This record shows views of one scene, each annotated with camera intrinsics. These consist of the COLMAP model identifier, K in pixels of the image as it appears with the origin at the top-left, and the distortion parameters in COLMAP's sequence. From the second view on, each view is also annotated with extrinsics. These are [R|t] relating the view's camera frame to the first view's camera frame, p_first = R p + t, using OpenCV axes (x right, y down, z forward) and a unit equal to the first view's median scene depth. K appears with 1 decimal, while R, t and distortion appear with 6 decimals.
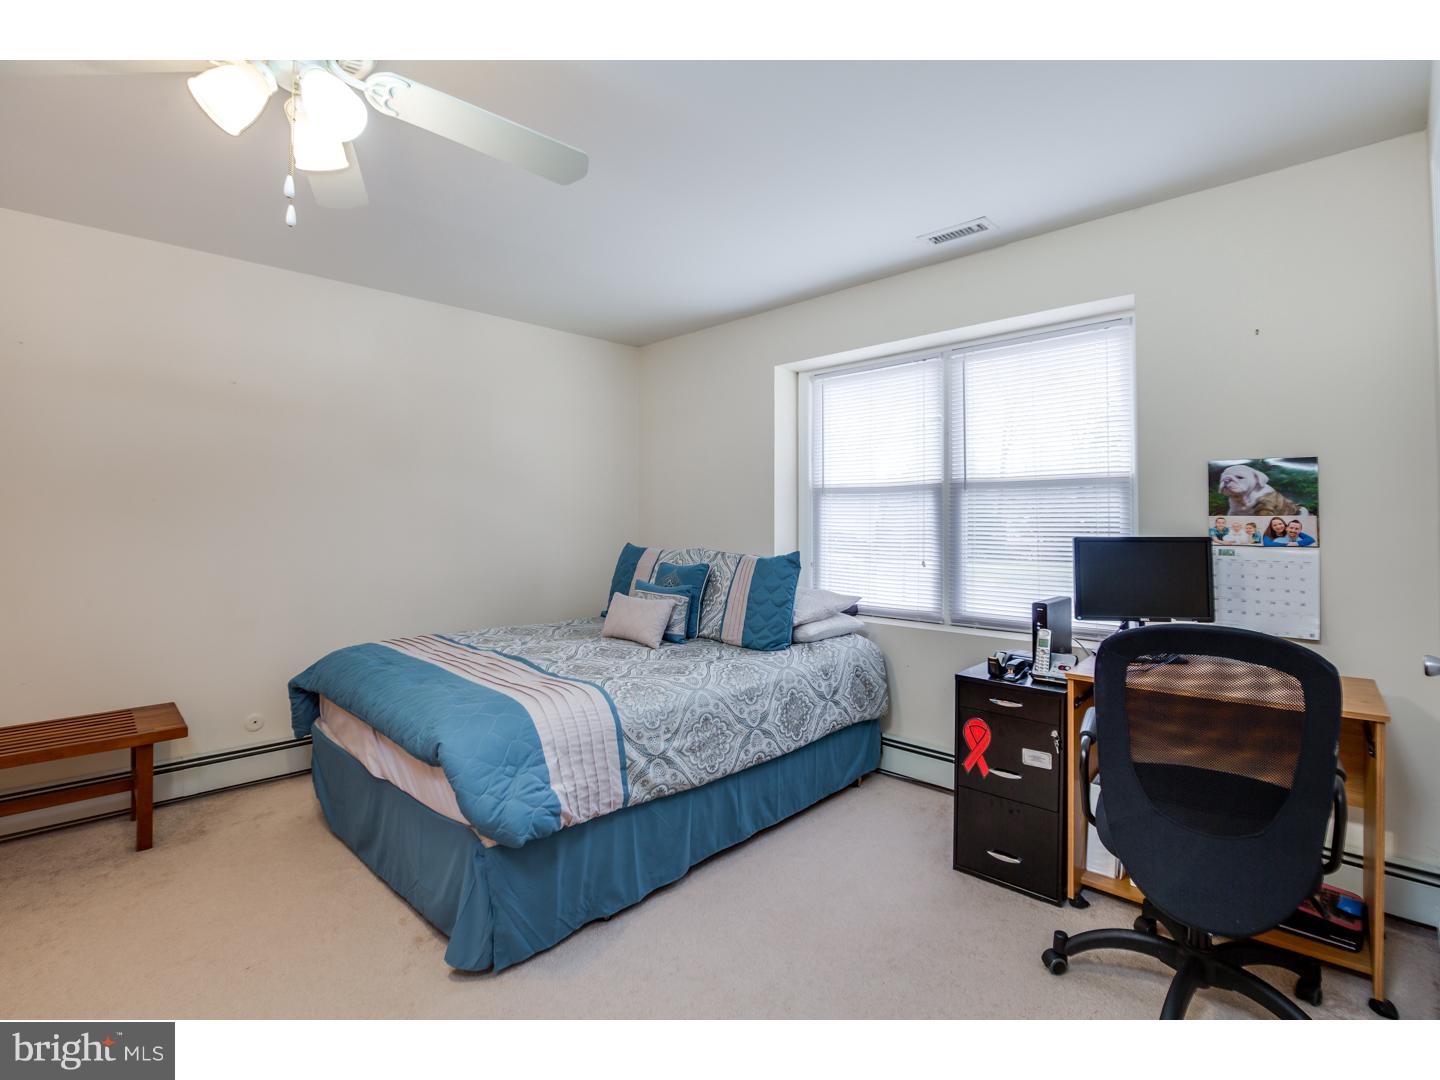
lens RADIAL K [[662.3, 0, 727.9], [0, 662.3, 514.1], [0, 0, 1]] dist [-0.024657, 0.001988]
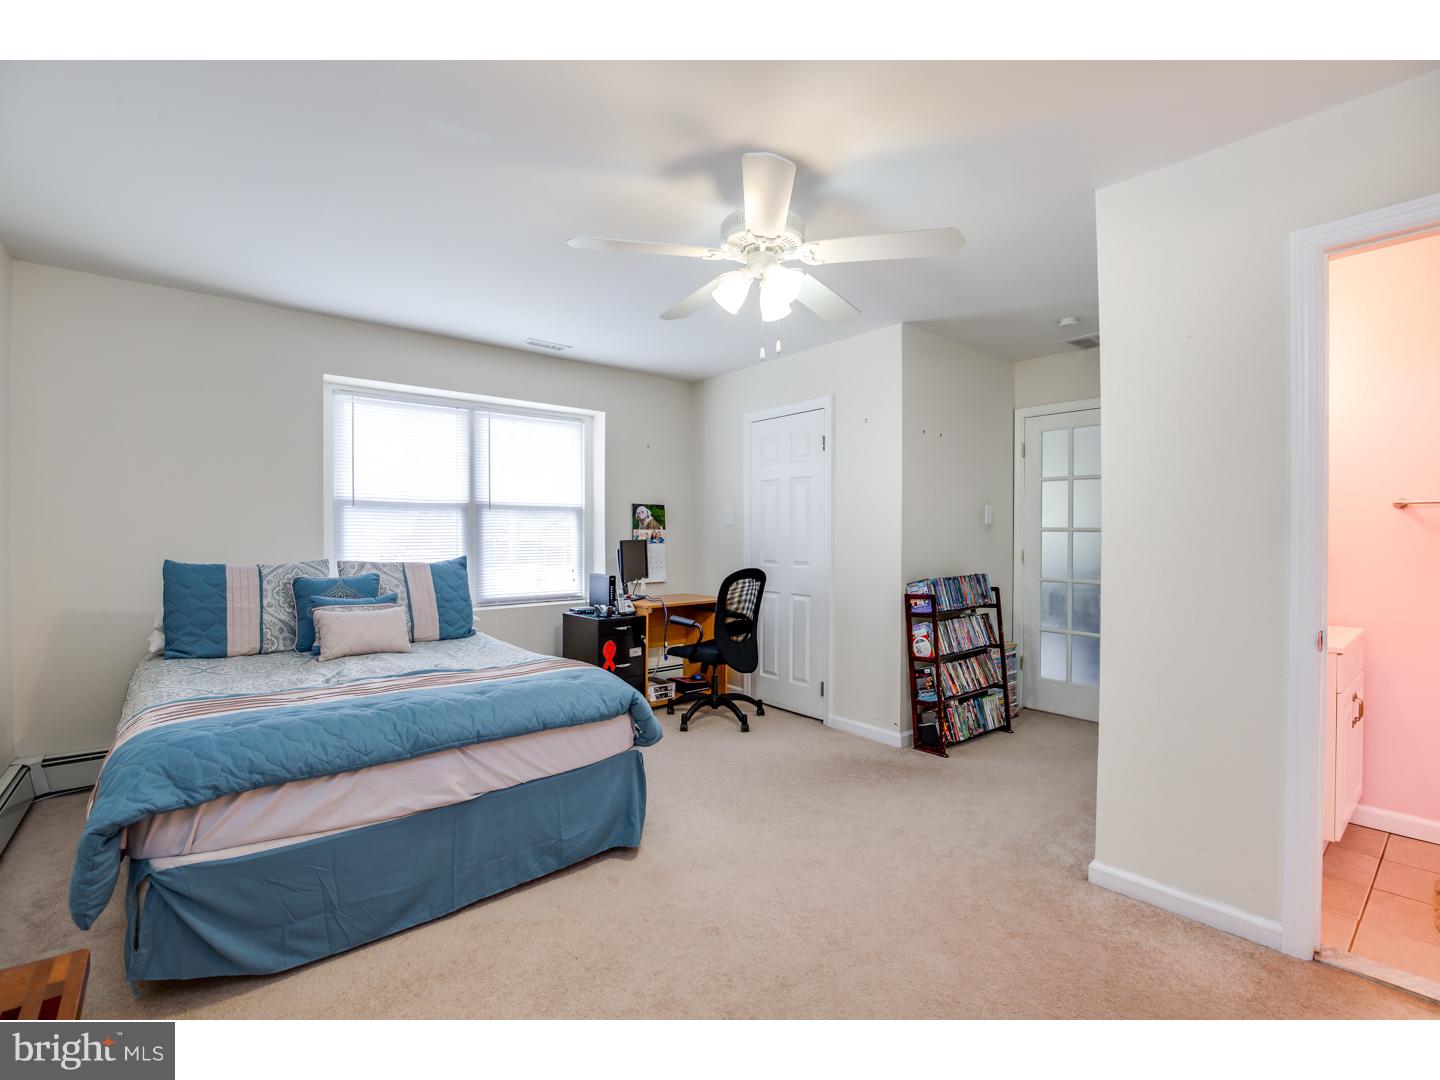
lens RADIAL K [[662.3, 0, 720.4], [0, 662.3, 537.0], [0, 0, 1]] dist [-0.024657, 0.001988]
pose [[0.112904, -0.007499, 0.993578, -1.381641], [-0.011890, 0.999890, 0.008897, 0.004574], [-0.993535, -0.012818, 0.112803, 0.490365]]
